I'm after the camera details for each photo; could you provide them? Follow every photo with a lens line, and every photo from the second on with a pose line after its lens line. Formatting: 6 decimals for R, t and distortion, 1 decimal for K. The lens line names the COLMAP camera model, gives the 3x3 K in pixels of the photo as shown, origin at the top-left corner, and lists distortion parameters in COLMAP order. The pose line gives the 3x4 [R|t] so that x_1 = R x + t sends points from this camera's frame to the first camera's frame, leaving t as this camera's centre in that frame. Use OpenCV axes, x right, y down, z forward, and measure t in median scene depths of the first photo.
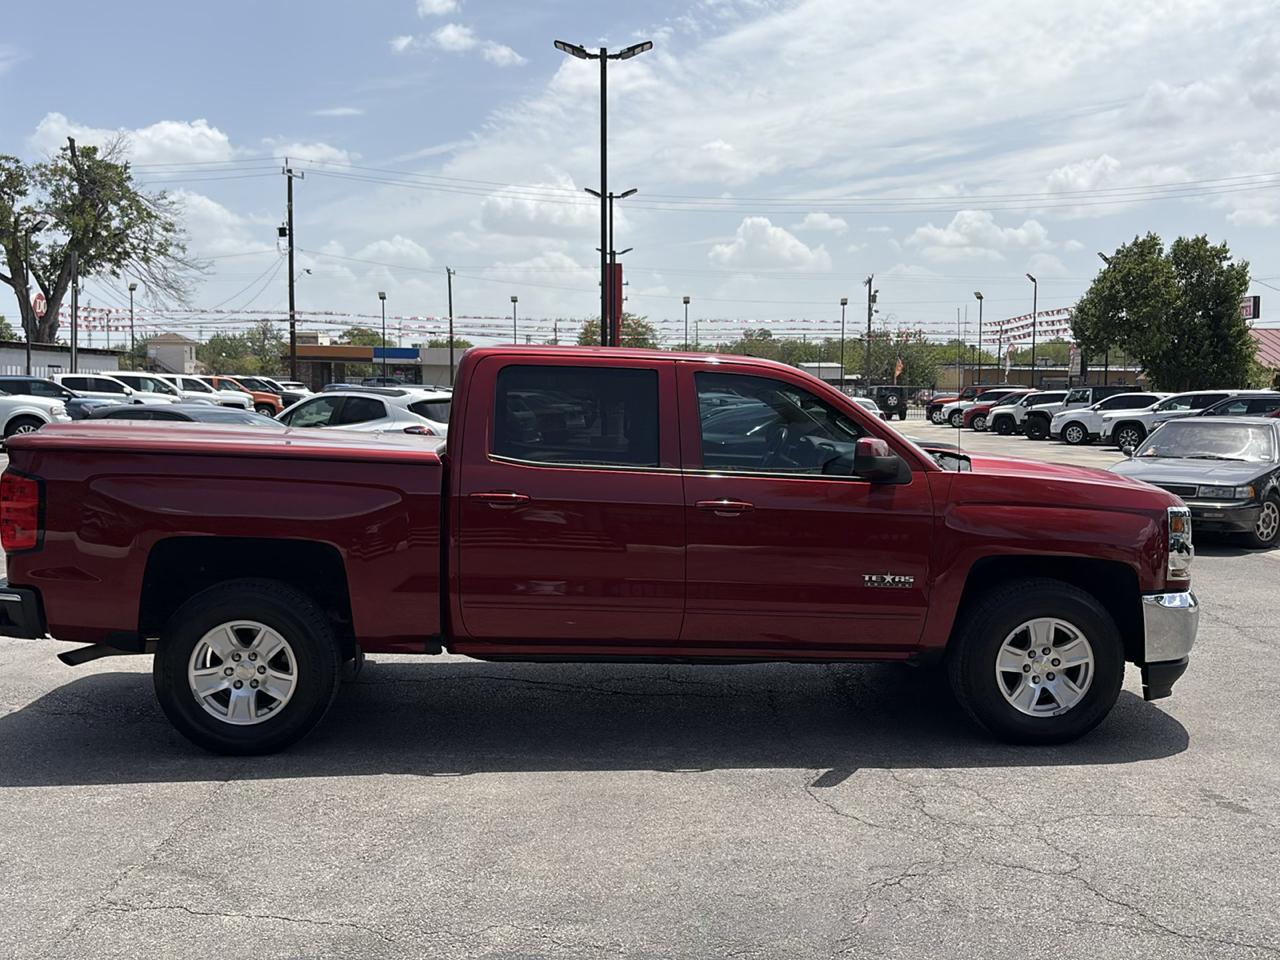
lens RADIAL K [[1257.0, 0, 641.6], [0, 1257.0, 484.5], [0, 0, 1]] dist [0.055089, -0.037813]
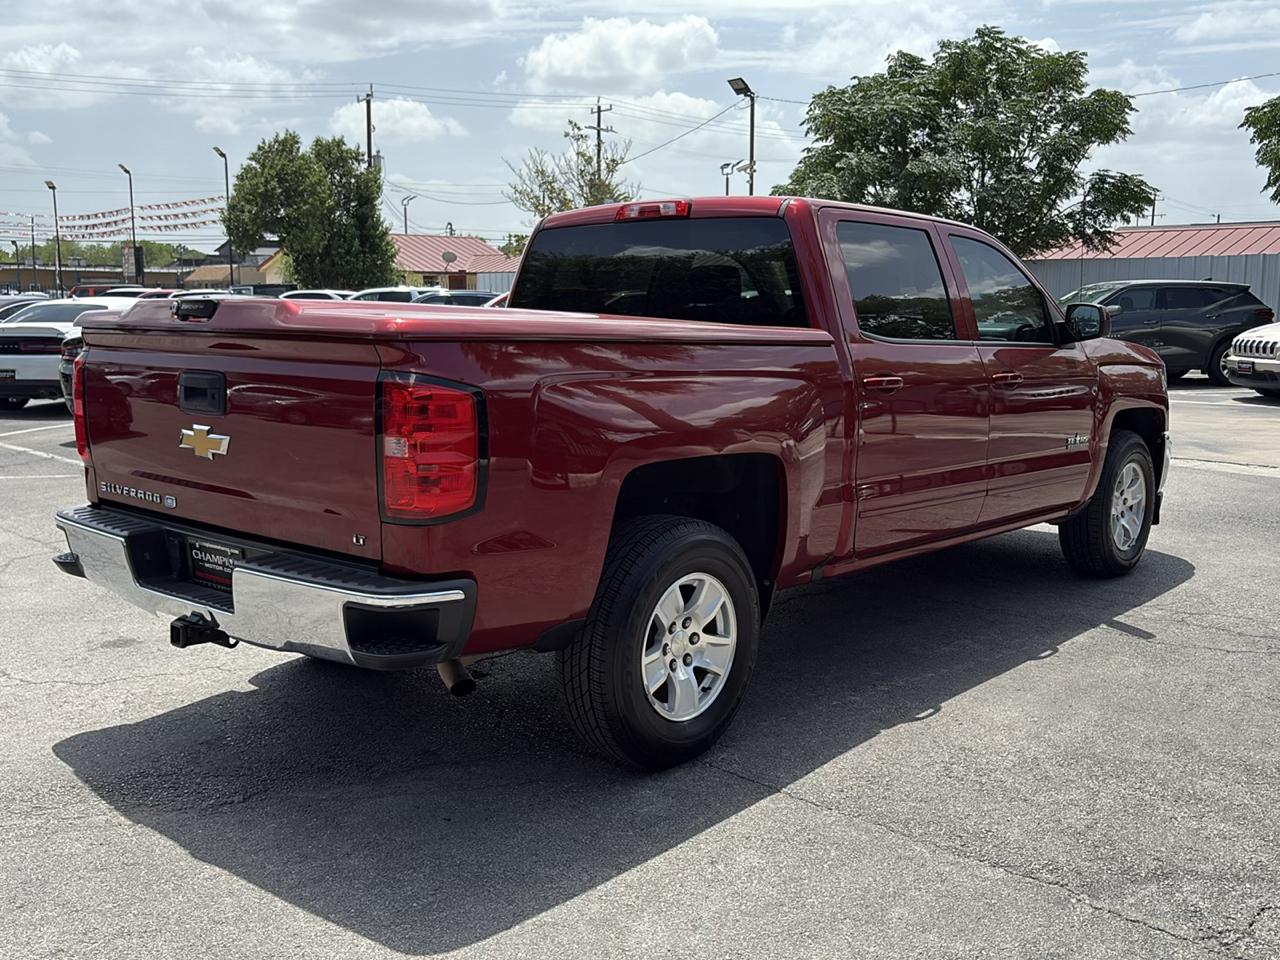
lens RADIAL K [[1257.0, 0, 641.6], [0, 1257.0, 484.5], [0, 0, 1]] dist [0.055089, -0.037813]
pose [[0.728818, -0.113020, 0.675316, -0.110534], [0.062144, 0.993131, 0.099141, -0.001720], [-0.681882, -0.030289, 0.730835, 0.070115]]
